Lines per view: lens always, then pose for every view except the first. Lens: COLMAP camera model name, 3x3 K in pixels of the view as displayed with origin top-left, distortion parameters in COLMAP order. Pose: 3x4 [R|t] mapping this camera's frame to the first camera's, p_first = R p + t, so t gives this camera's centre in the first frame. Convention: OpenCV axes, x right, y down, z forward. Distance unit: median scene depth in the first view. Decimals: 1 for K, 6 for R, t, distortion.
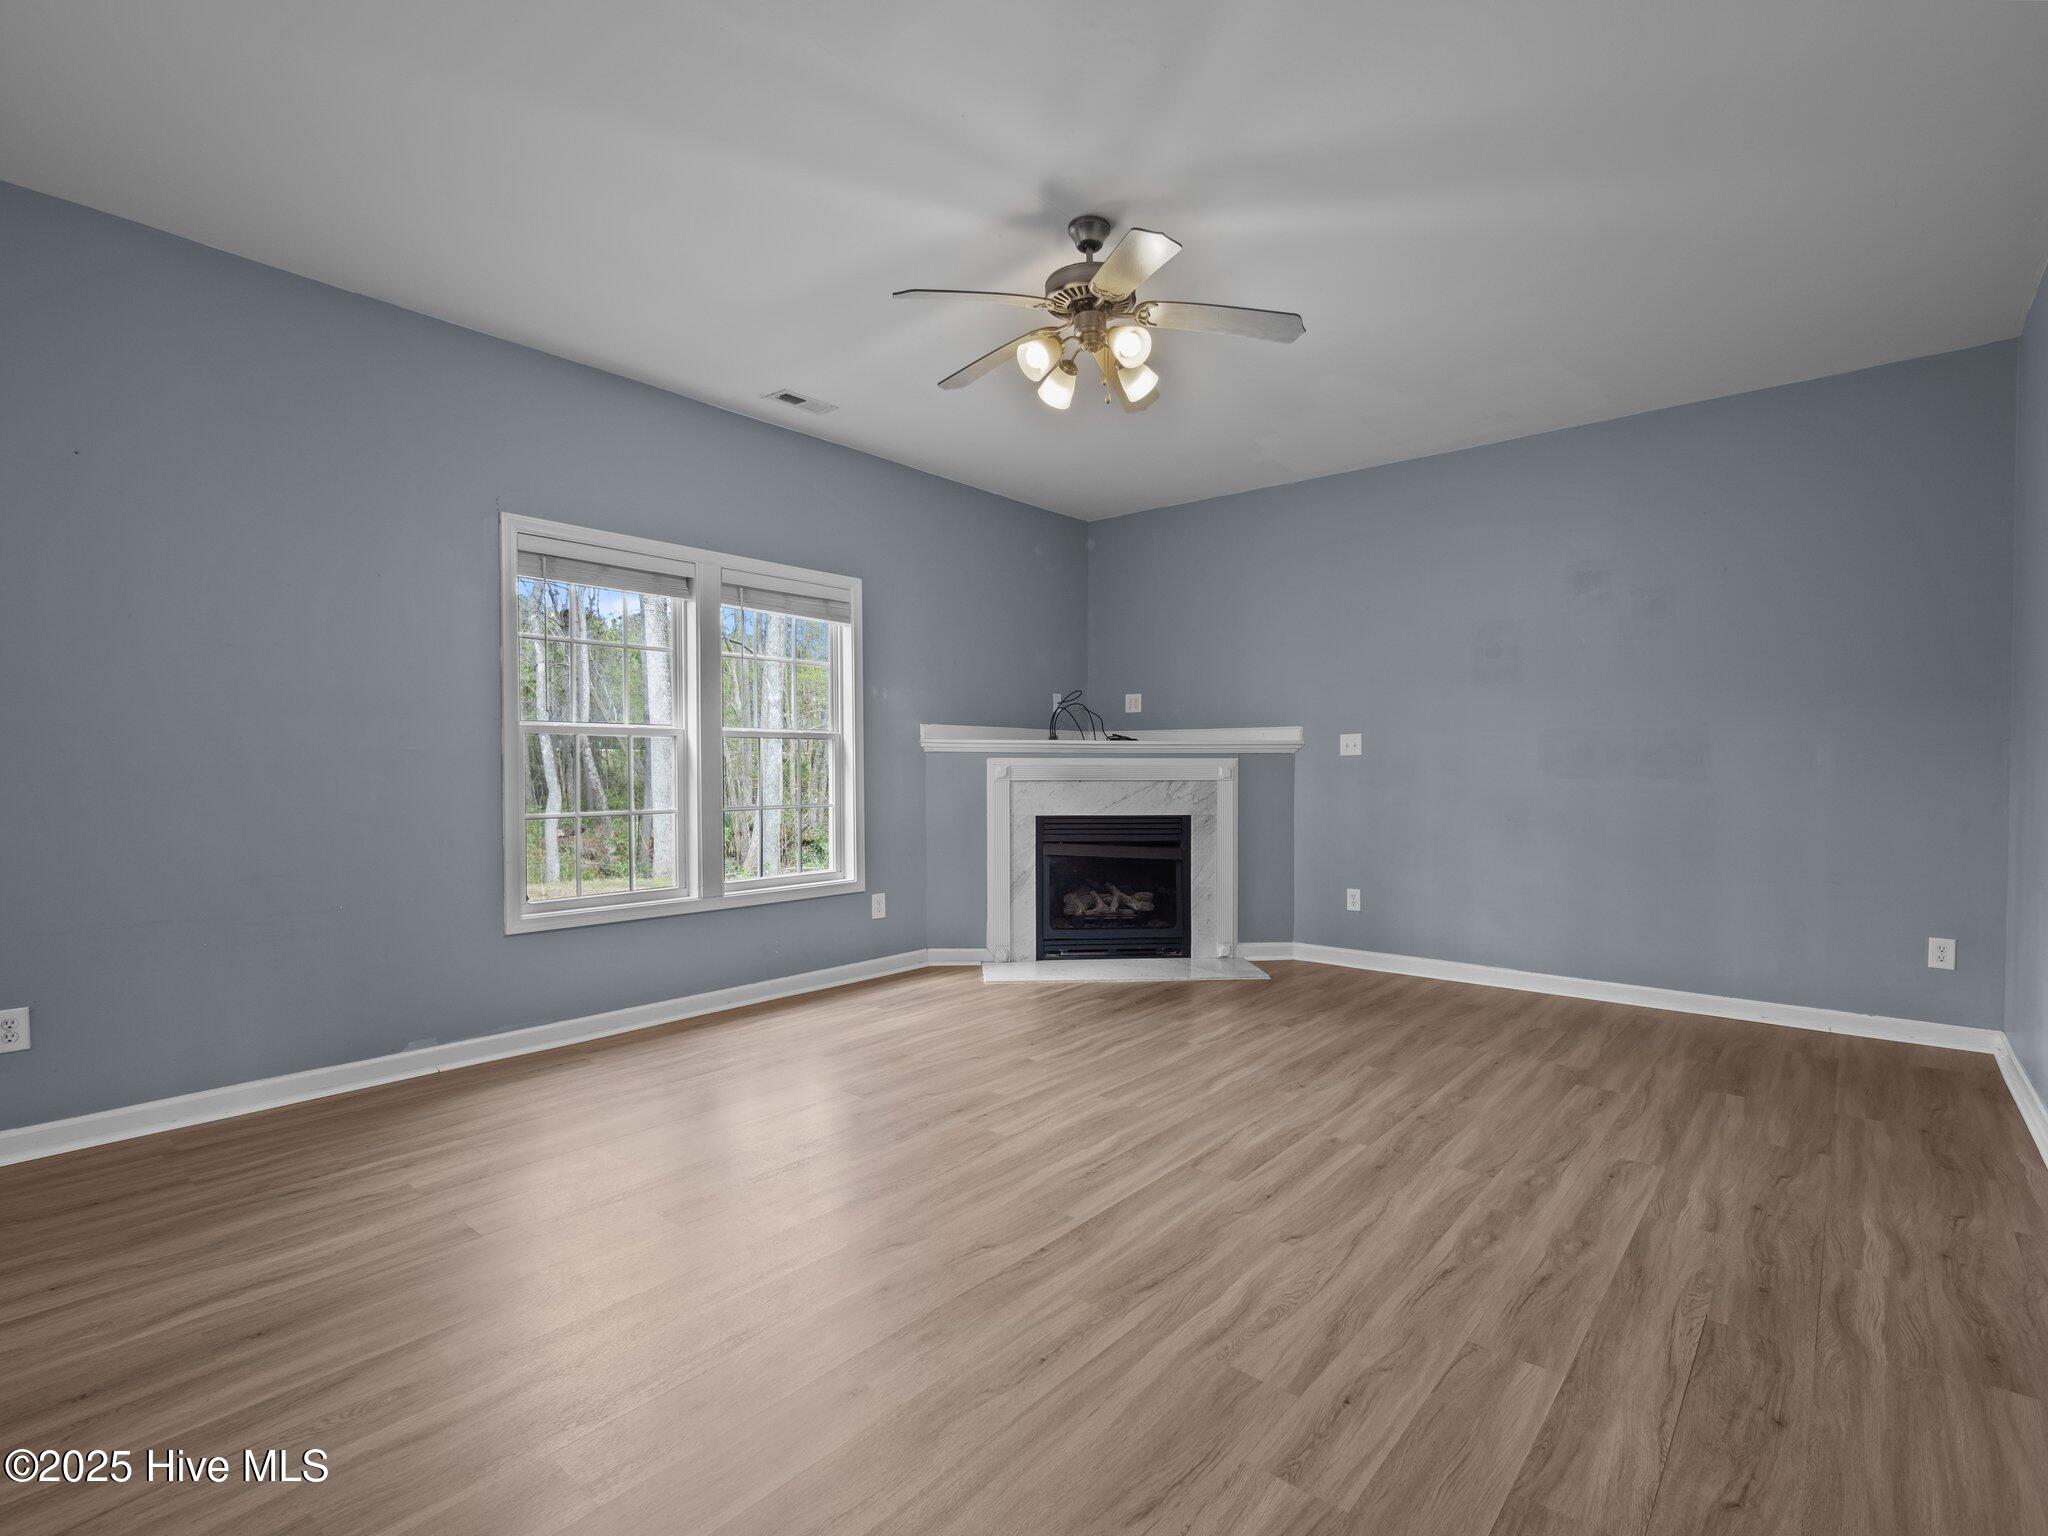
lens RADIAL K [[973.7, 0, 1044.2], [0, 973.7, 767.4], [0, 0, 1]] dist [0.002586, 0.001588]
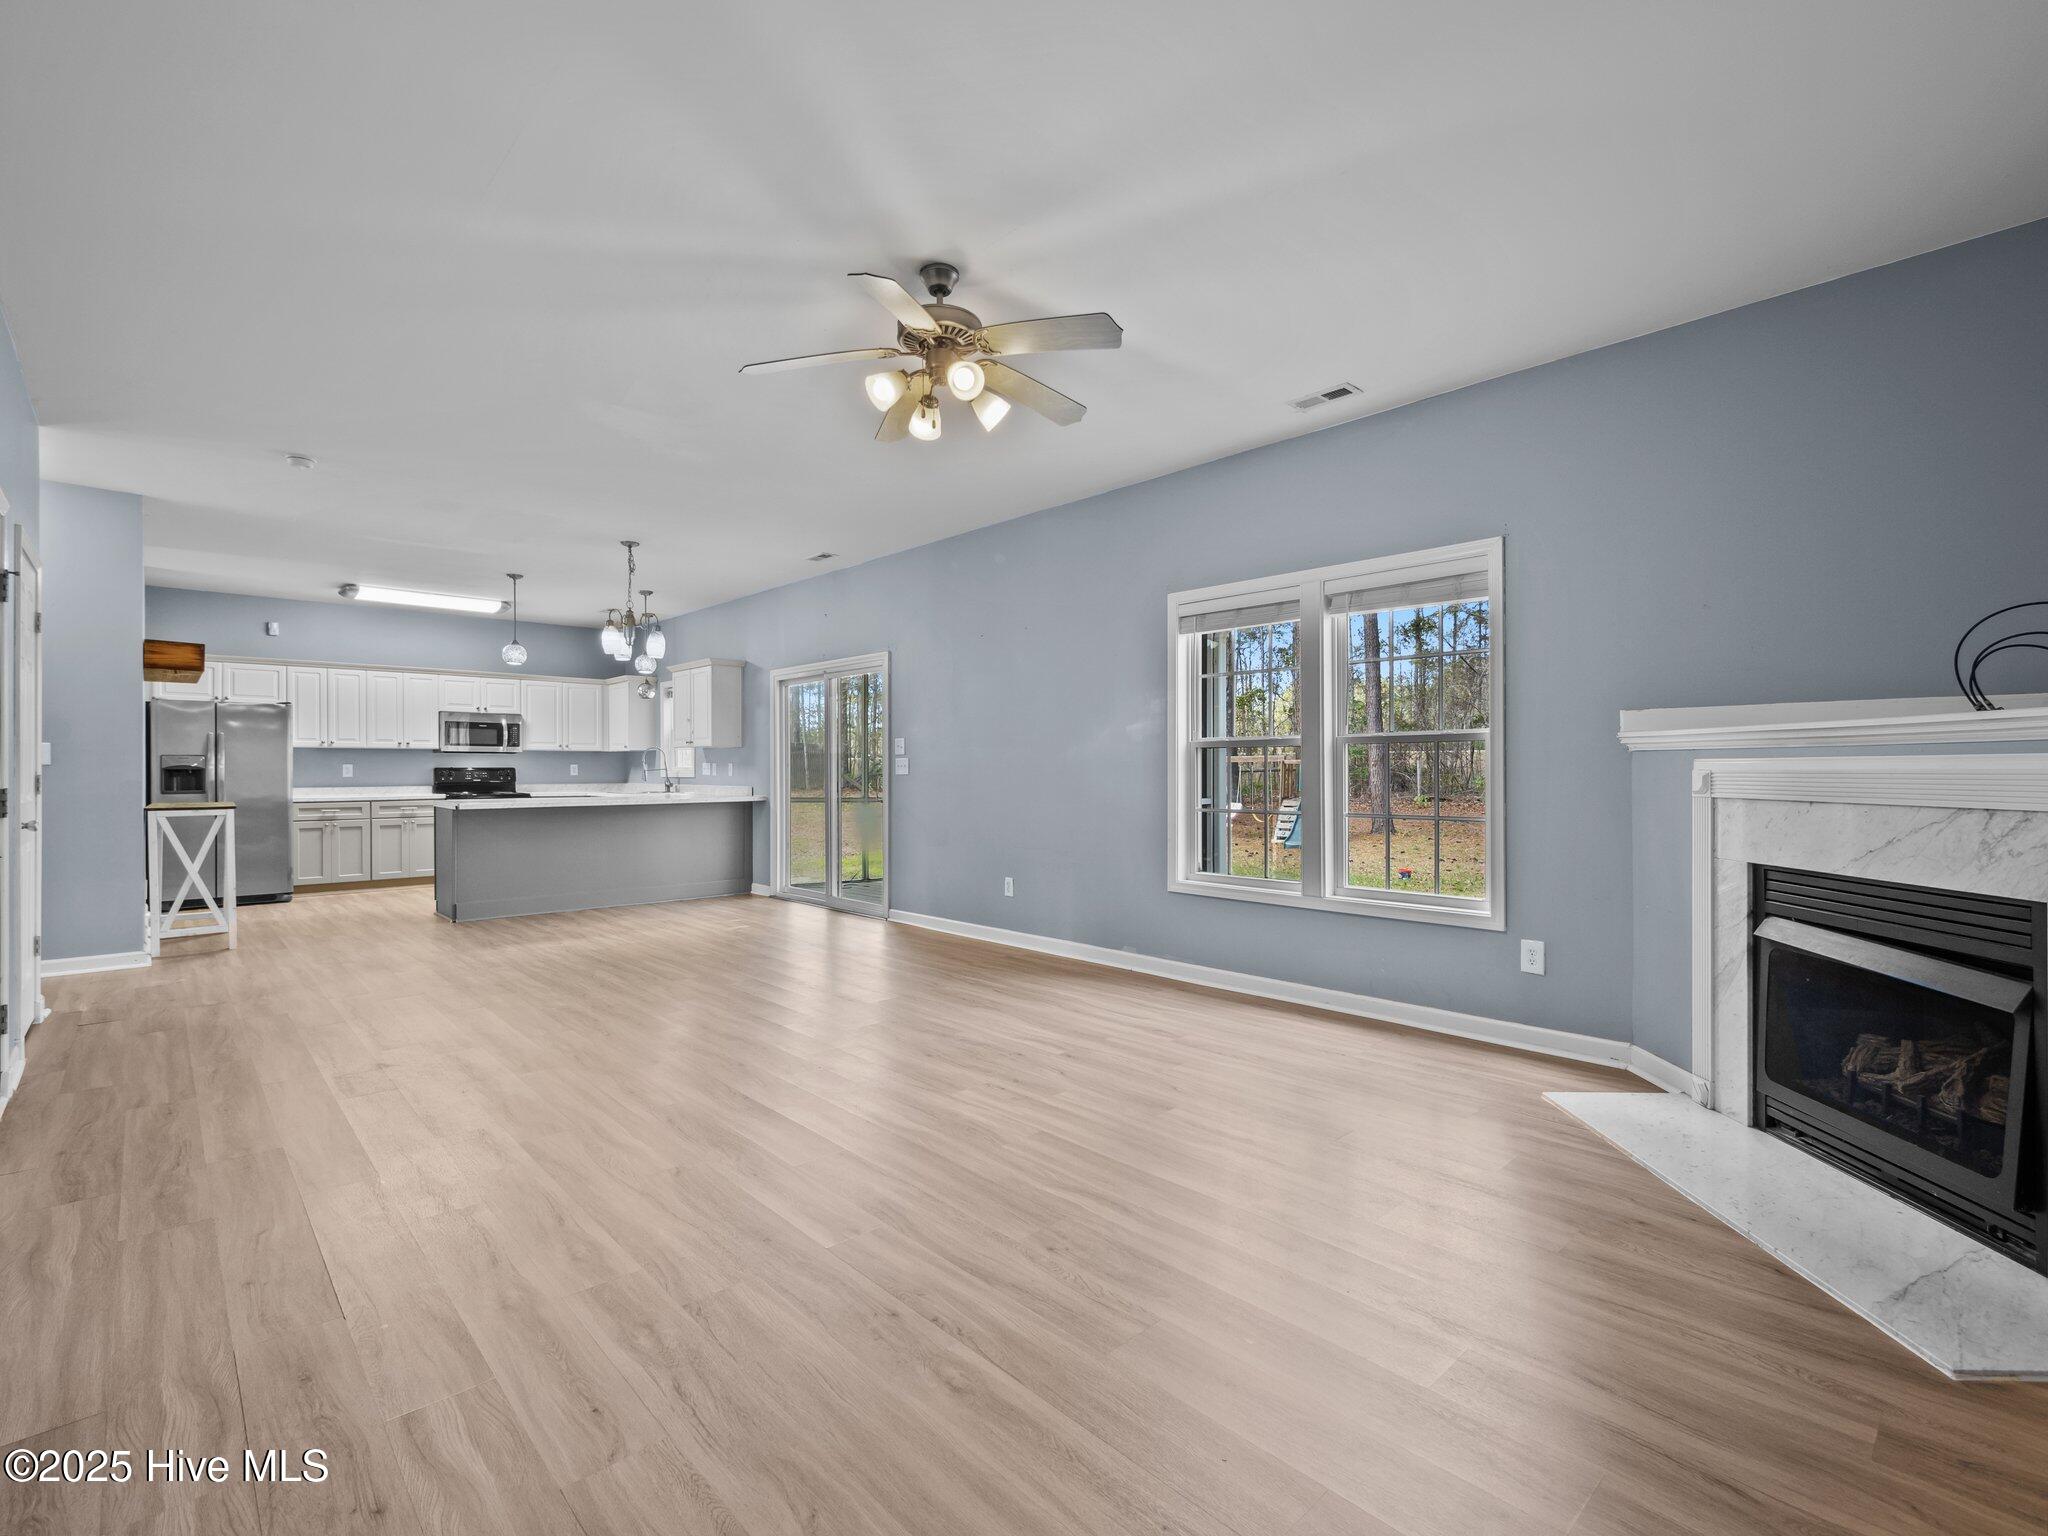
lens RADIAL K [[973.7, 0, 1061.9], [0, 973.7, 765.4], [0, 0, 1]] dist [0.002586, 0.001588]
pose [[-0.119908, -0.005006, -0.992772, 0.588026], [0.000144, 0.999987, -0.005060, -0.002567], [0.992785, -0.000749, -0.119905, 0.684538]]
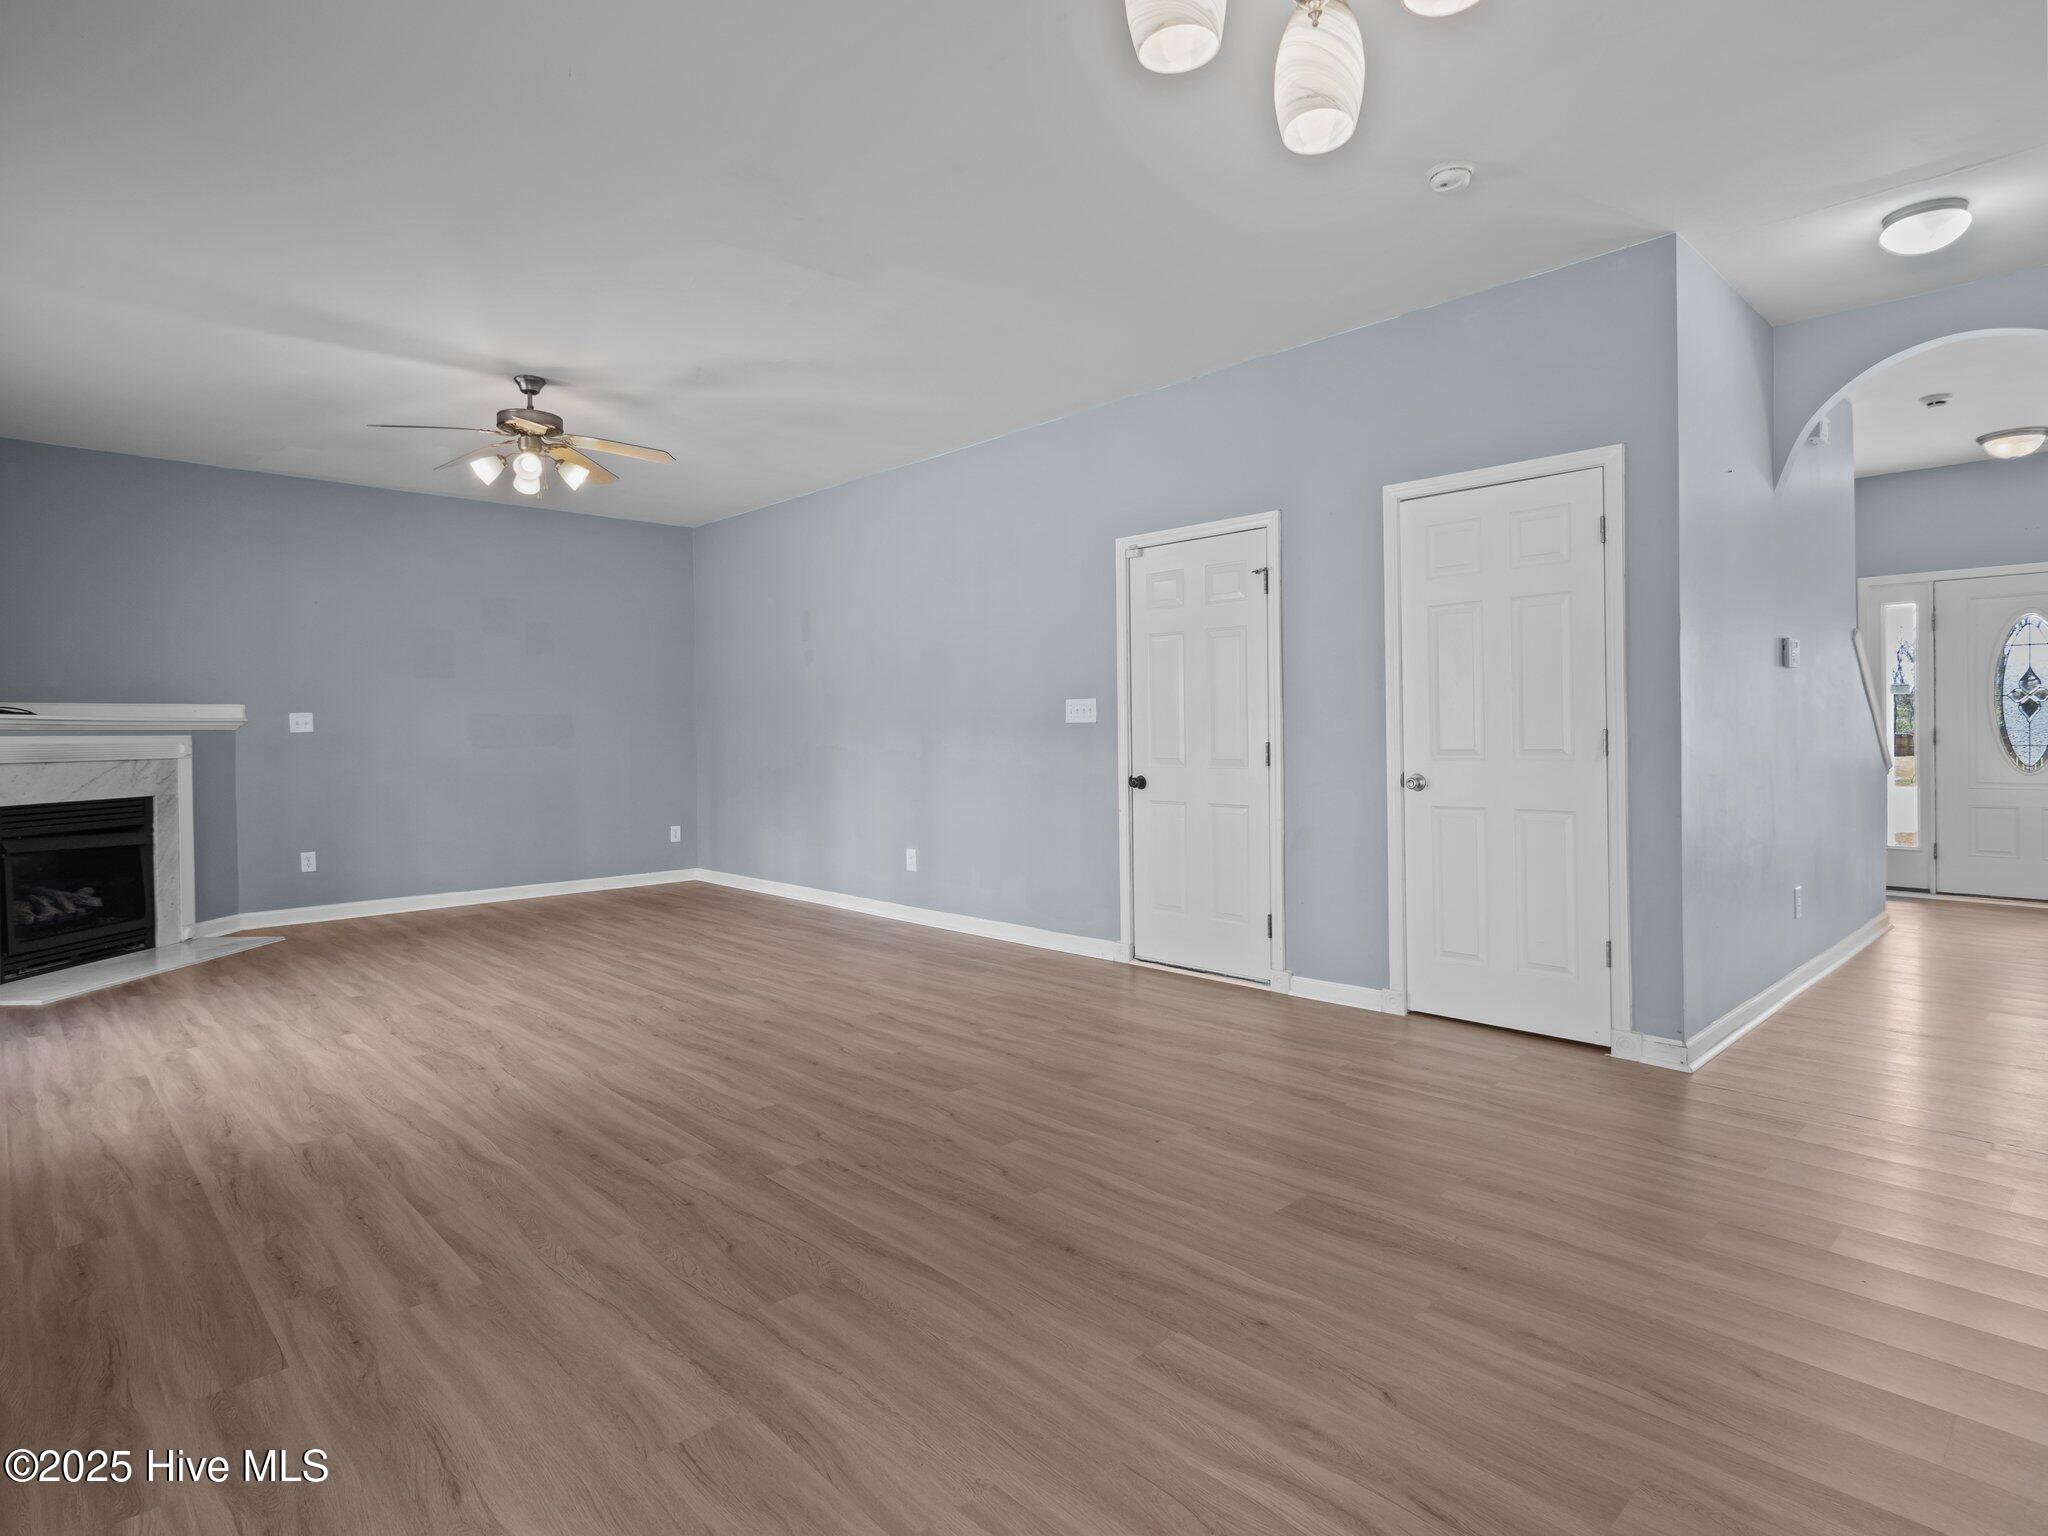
lens RADIAL K [[1060.6, 0, 1032.3], [0, 1060.6, 747.4], [0, 0, 1]] dist [0.001886, 0.002059]
pose [[0.112861, -0.015662, 0.993487, -0.795909], [0.013347, 0.999809, 0.014246, -0.001211], [-0.993521, 0.011652, 0.113049, 0.039841]]
